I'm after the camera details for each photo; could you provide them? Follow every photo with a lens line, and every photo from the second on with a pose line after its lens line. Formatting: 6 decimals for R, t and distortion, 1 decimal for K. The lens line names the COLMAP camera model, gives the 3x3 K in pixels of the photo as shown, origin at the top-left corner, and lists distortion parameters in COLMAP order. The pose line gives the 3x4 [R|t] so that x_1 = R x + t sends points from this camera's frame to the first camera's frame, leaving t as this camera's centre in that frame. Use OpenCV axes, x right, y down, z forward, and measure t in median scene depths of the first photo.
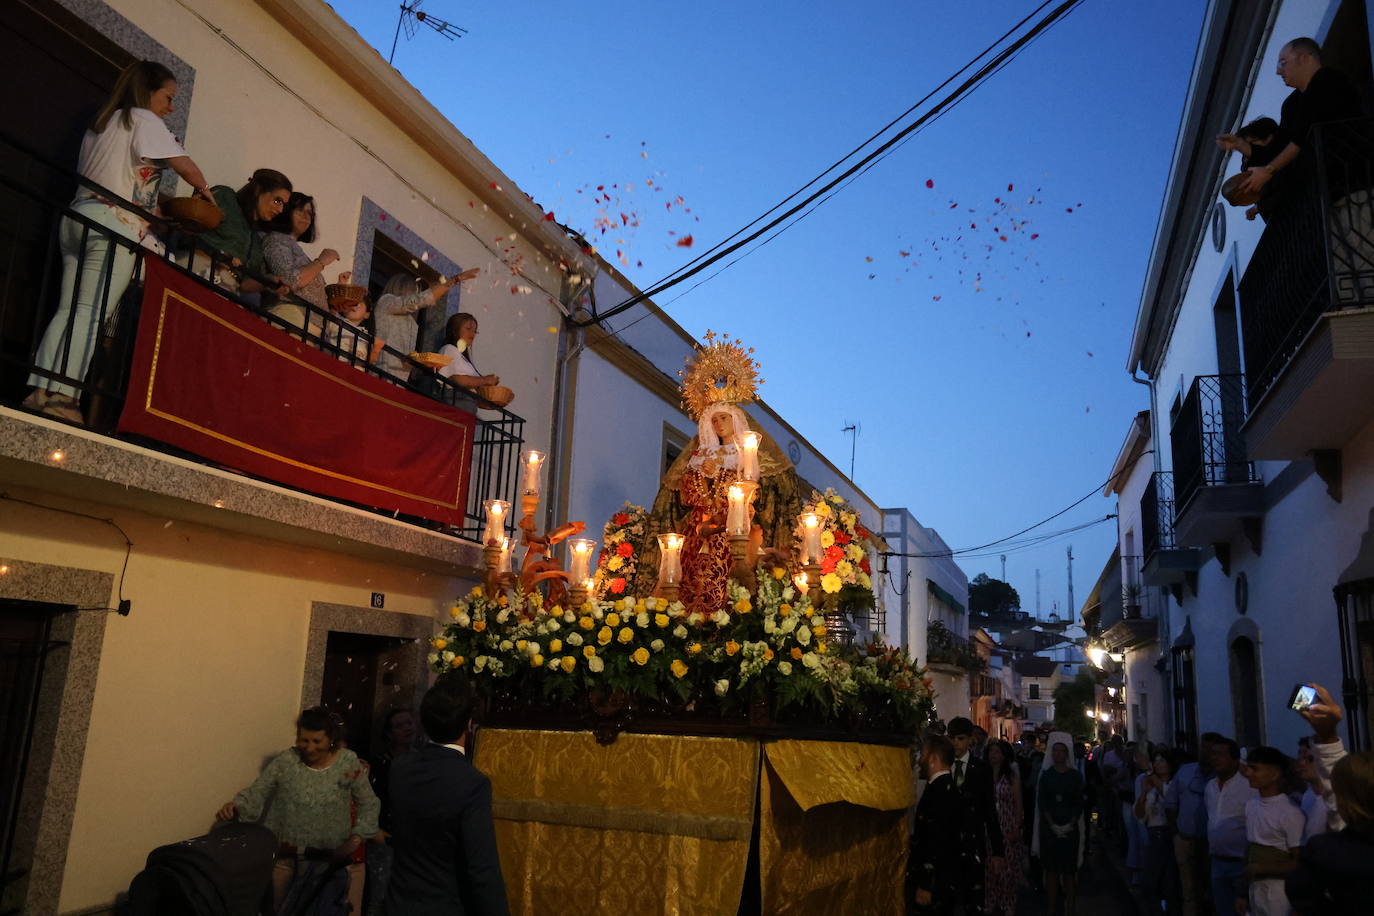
lens RADIAL K [[1046.6, 0, 687.0], [0, 1046.6, 458.0], [0, 0, 1]] dist [-0.090459, 0.000740]
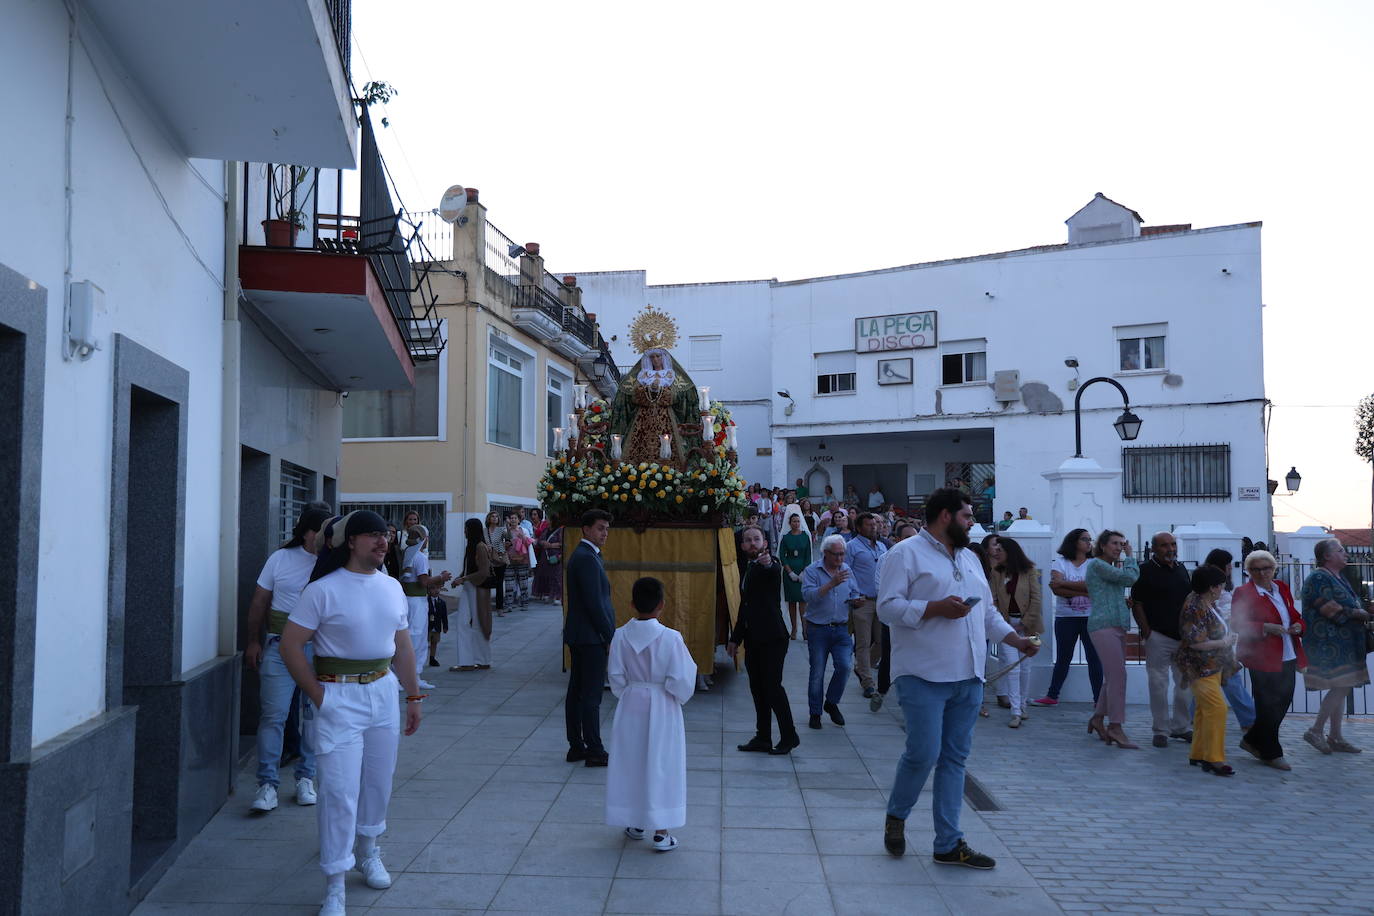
lens RADIAL K [[1172.3, 0, 687.0], [0, 1172.3, 458.0], [0, 0, 1]] dist [-0.029006, 0.107215]
pose [[0.933161, -0.009865, 0.359324, -0.845945], [-0.071609, 0.974485, 0.212722, -0.393413], [-0.352254, -0.224234, 0.908645, -1.181678]]
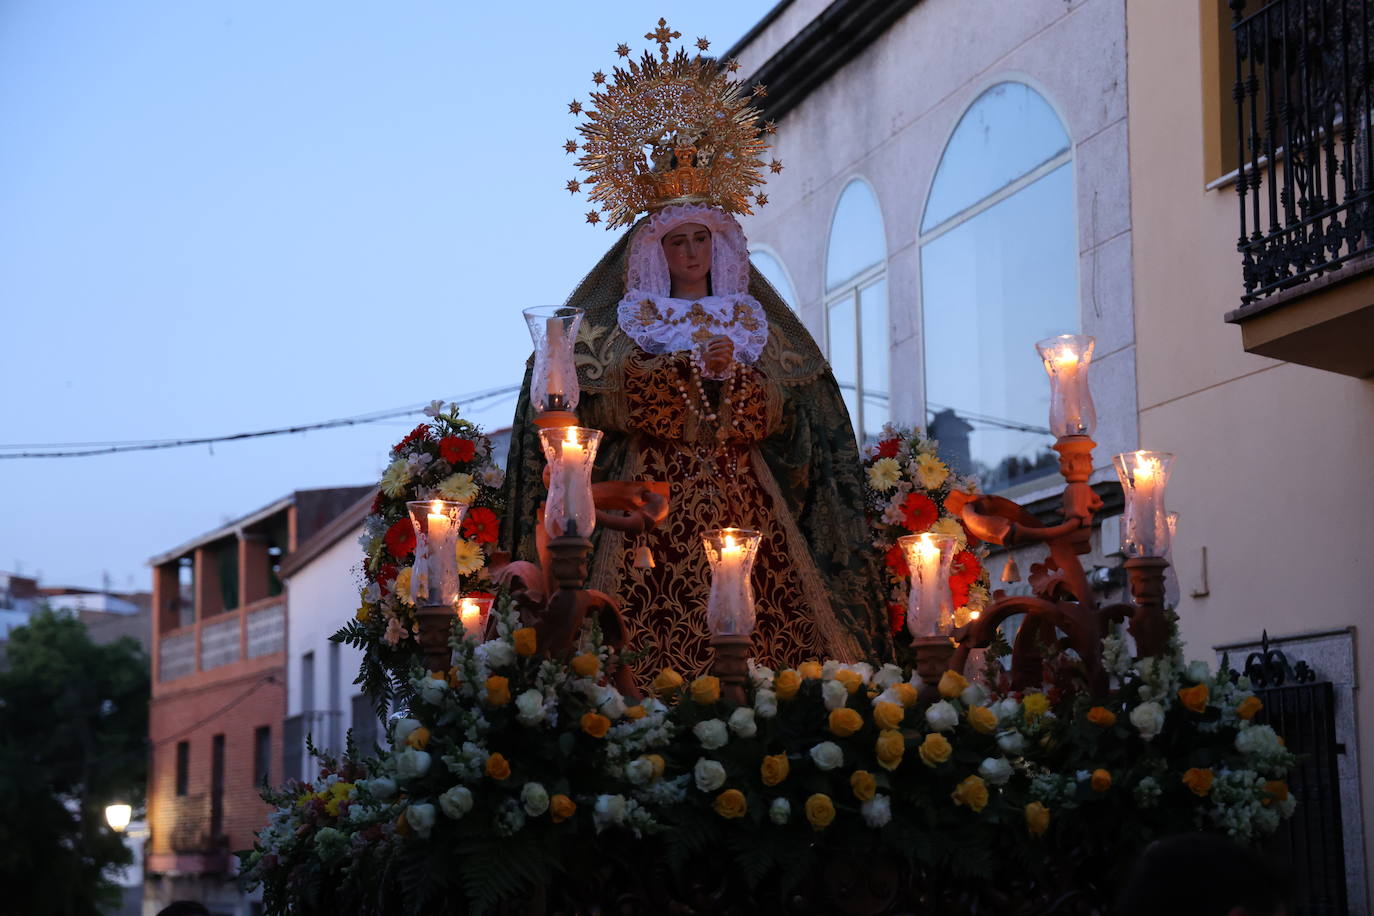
lens RADIAL K [[3073.6, 0, 687.0], [0, 3073.6, 458.0], [0, 0, 1]] dist [0.443974, -0.141736]
pose [[0.726977, 0.060045, 0.684032, -1.098049], [-0.133873, 0.989447, 0.055424, -0.023452], [-0.673486, -0.131866, 0.727343, 0.067231]]
